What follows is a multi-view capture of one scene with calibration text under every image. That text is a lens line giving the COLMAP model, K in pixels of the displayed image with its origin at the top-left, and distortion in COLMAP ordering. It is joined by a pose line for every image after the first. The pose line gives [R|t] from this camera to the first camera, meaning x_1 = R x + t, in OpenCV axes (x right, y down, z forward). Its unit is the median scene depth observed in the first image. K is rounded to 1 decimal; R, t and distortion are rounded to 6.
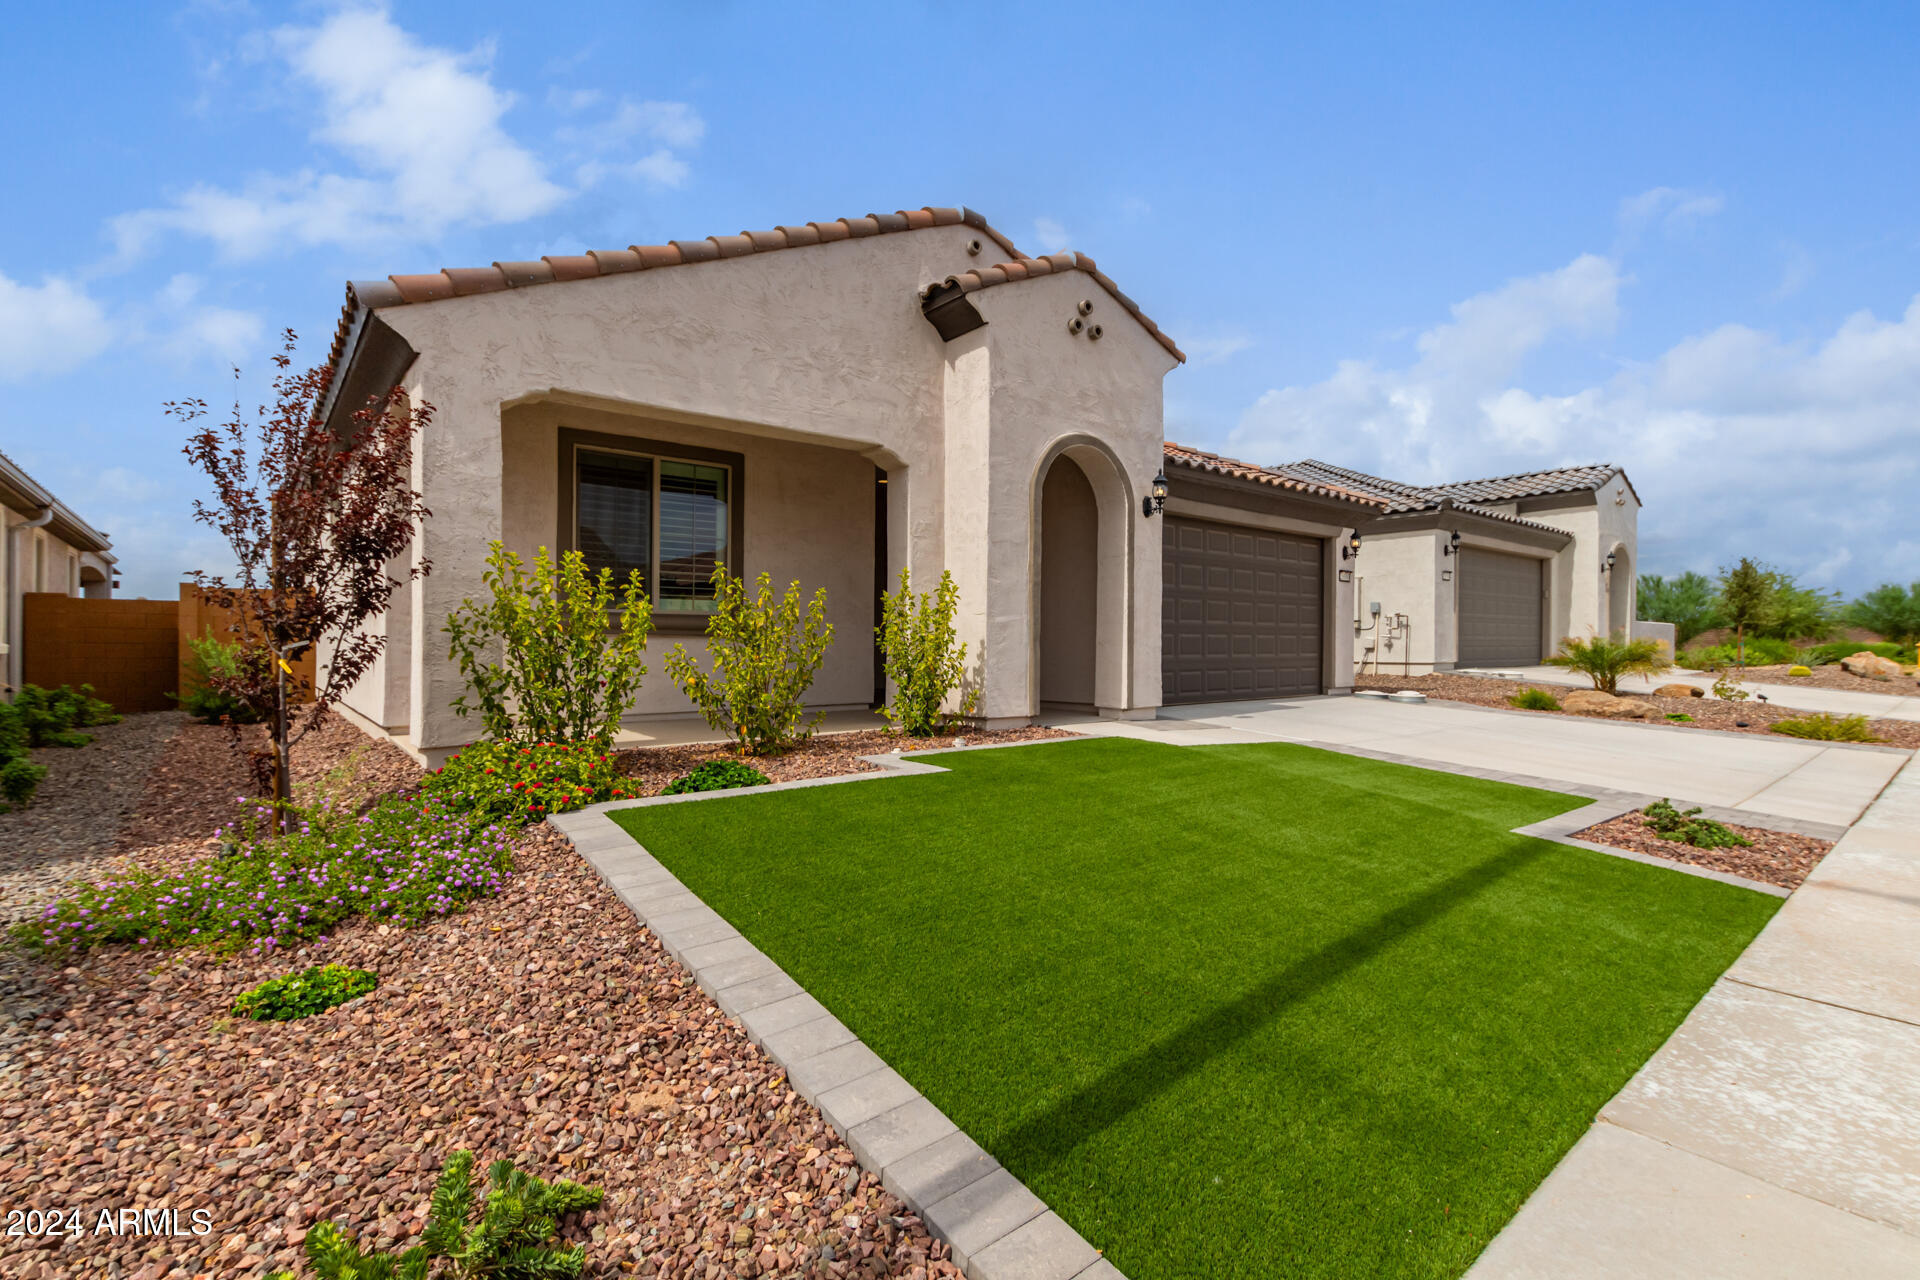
lens RADIAL K [[873.0, 0, 967.4], [0, 873.0, 641.9], [0, 0, 1]] dist [0.005076, 0.000662]
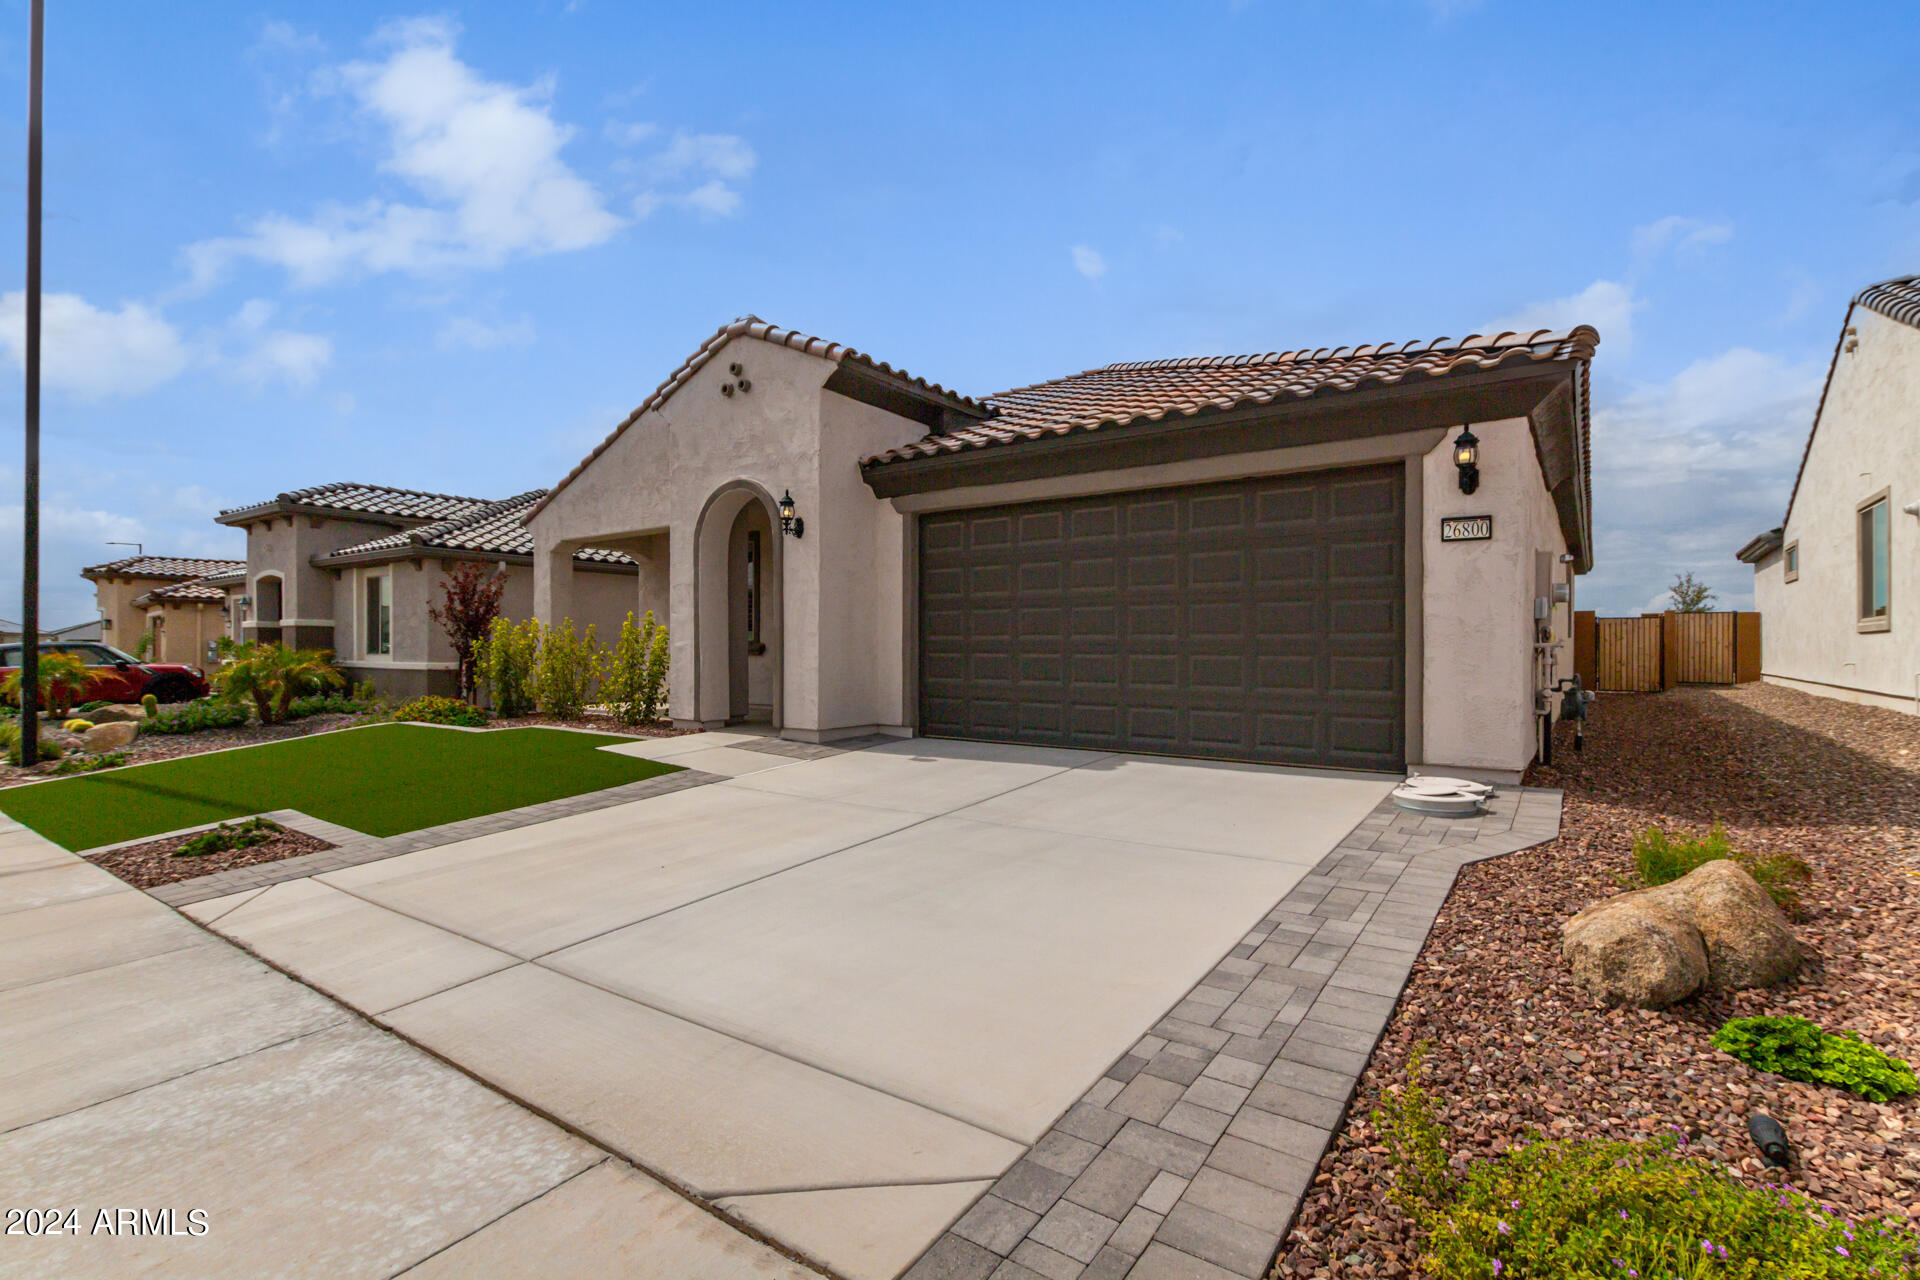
lens RADIAL K [[873.0, 0, 967.4], [0, 873.0, 641.9], [0, 0, 1]] dist [0.005076, 0.000662]
pose [[0.252573, -0.004510, -0.967567, 1.392480], [0.000884, 0.999990, -0.004430, -0.022580], [0.967577, 0.000264, 0.252575, 1.067128]]
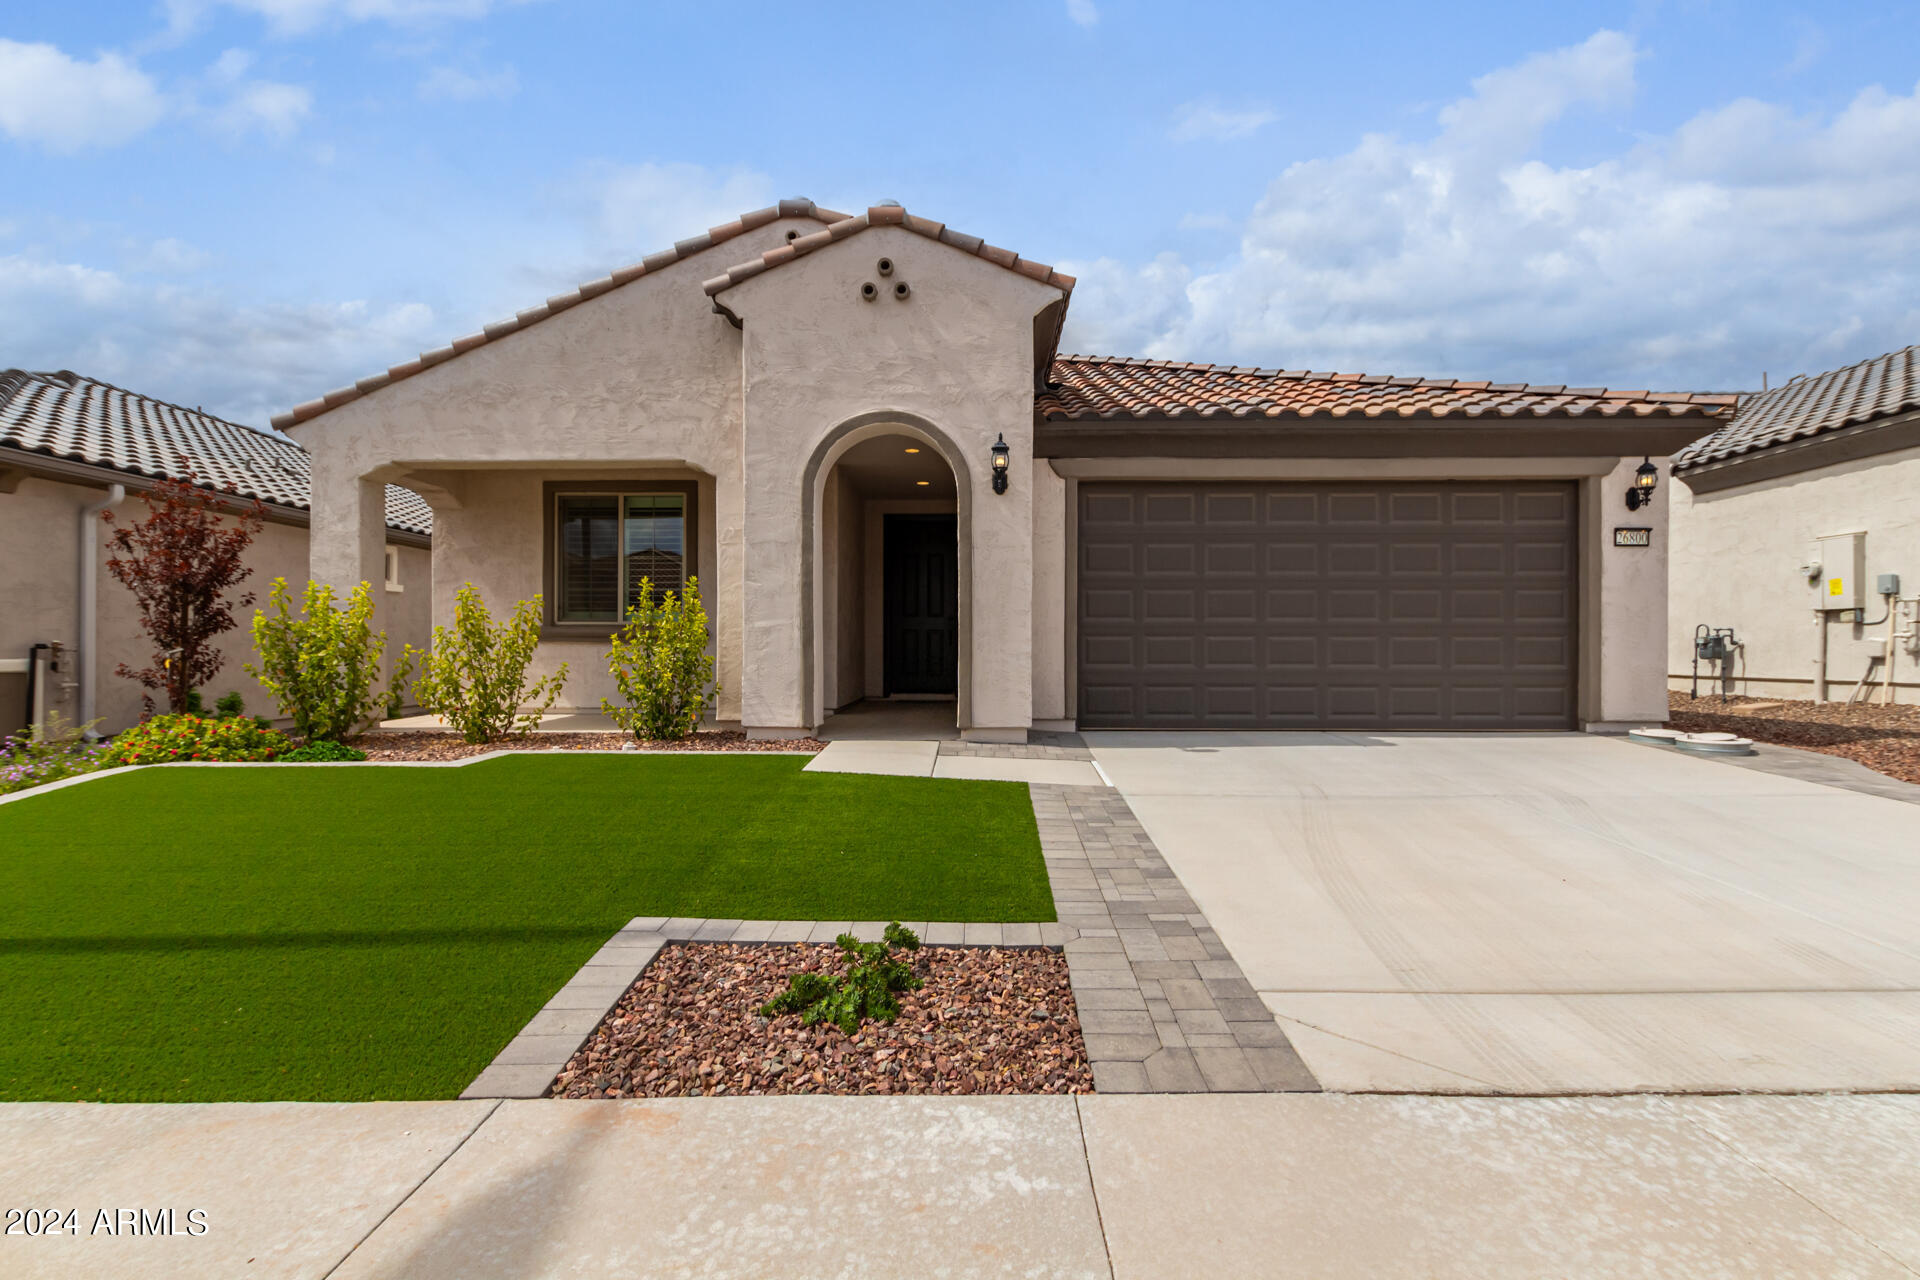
lens RADIAL K [[873.0, 0, 967.4], [0, 873.0, 641.9], [0, 0, 1]] dist [0.005076, 0.000662]
pose [[0.758953, -0.005375, -0.651123, 0.815046], [0.001521, 0.999978, -0.006482, 0.000466], [0.651143, 0.003930, 0.758945, 0.412930]]
